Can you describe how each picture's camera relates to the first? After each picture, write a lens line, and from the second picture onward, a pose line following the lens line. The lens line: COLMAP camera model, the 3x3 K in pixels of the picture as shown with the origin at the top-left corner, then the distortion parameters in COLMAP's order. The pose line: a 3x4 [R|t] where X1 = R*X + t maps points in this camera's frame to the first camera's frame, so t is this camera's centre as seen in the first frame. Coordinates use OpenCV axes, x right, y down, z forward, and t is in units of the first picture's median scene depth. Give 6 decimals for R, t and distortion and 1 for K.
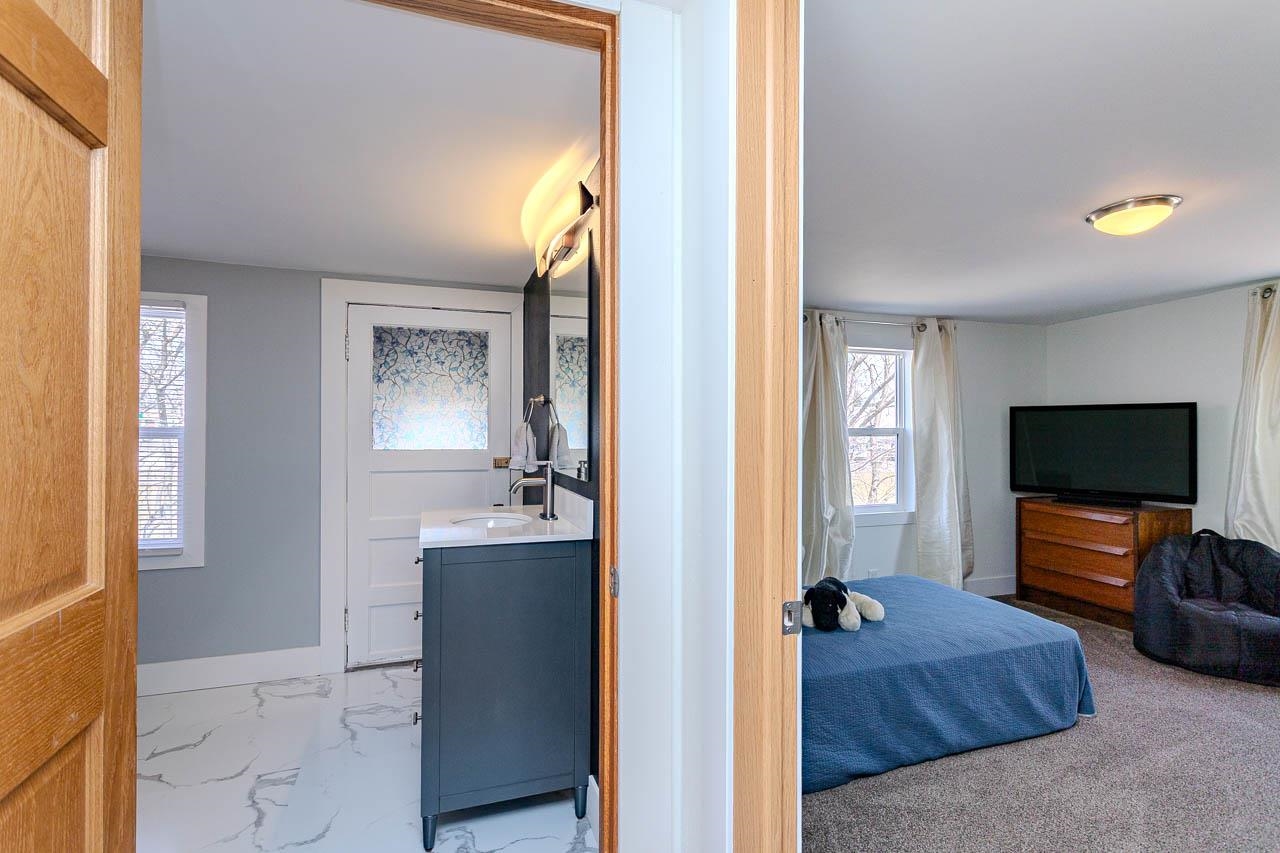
lens RADIAL K [[633.2, 0, 646.2], [0, 633.2, 427.2], [0, 0, 1]] dist [0.004231, -0.000277]
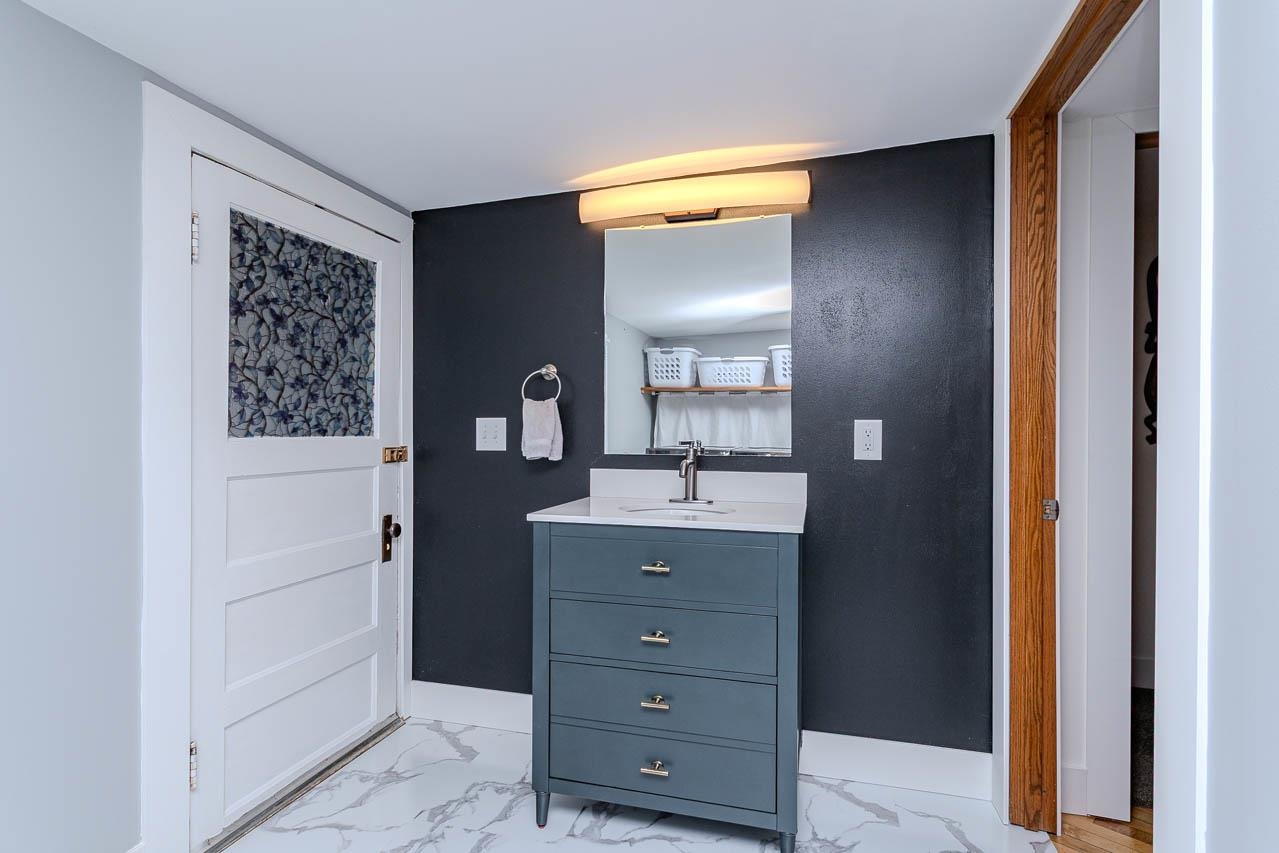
lens RADIAL K [[632.7, 0, 640.0], [0, 632.7, 434.2], [0, 0, 1]] dist [0.004231, -0.000277]
pose [[0.557777, -0.007021, 0.829961, -0.679302], [-0.000477, 0.999961, 0.008779, 0.027894], [-0.829991, -0.005293, 0.557752, 0.401416]]
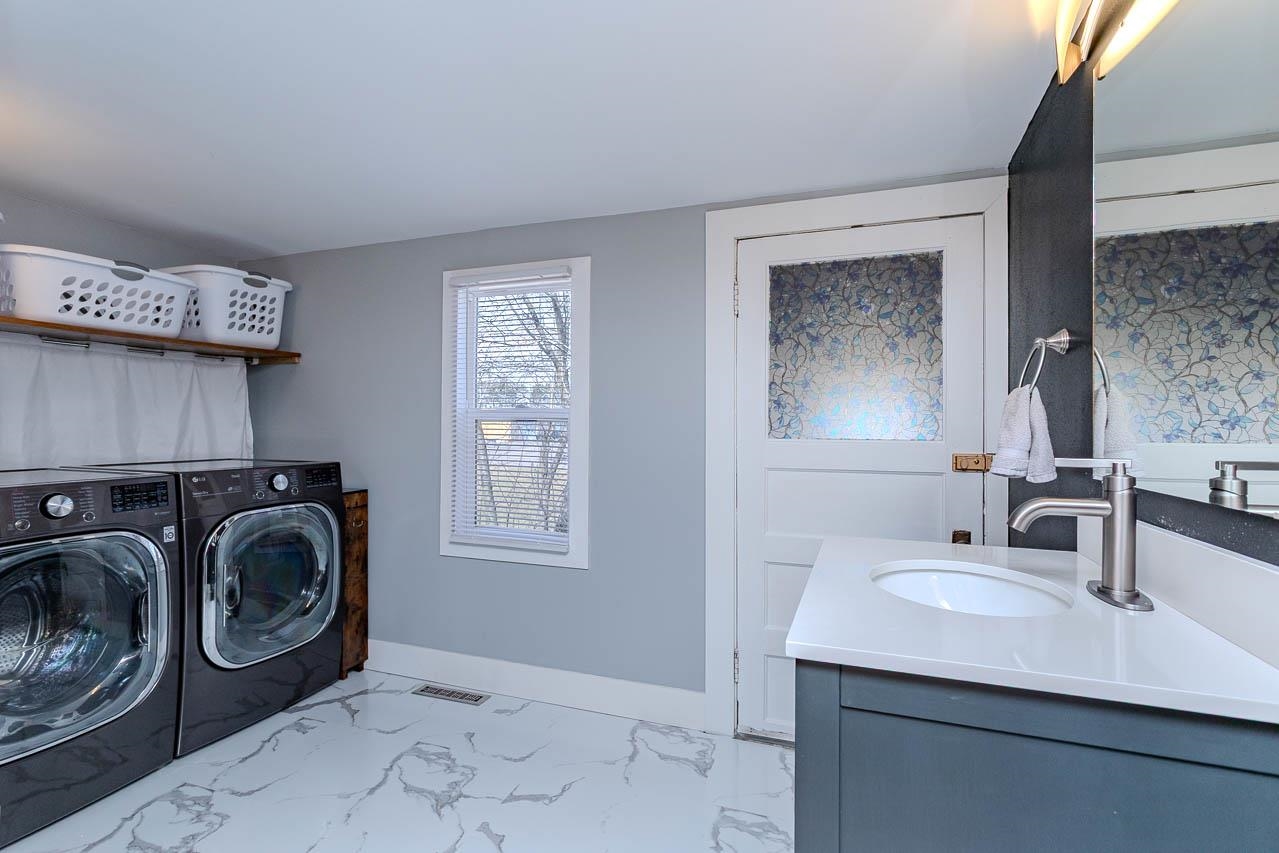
lens RADIAL K [[632.7, 0, 621.5], [0, 632.7, 422.0], [0, 0, 1]] dist [0.004231, -0.000277]
pose [[0.766130, -0.004183, -0.642672, -0.095887], [-0.000127, 0.999978, -0.006660, 0.022416], [0.642686, 0.005184, 0.766113, 0.336109]]
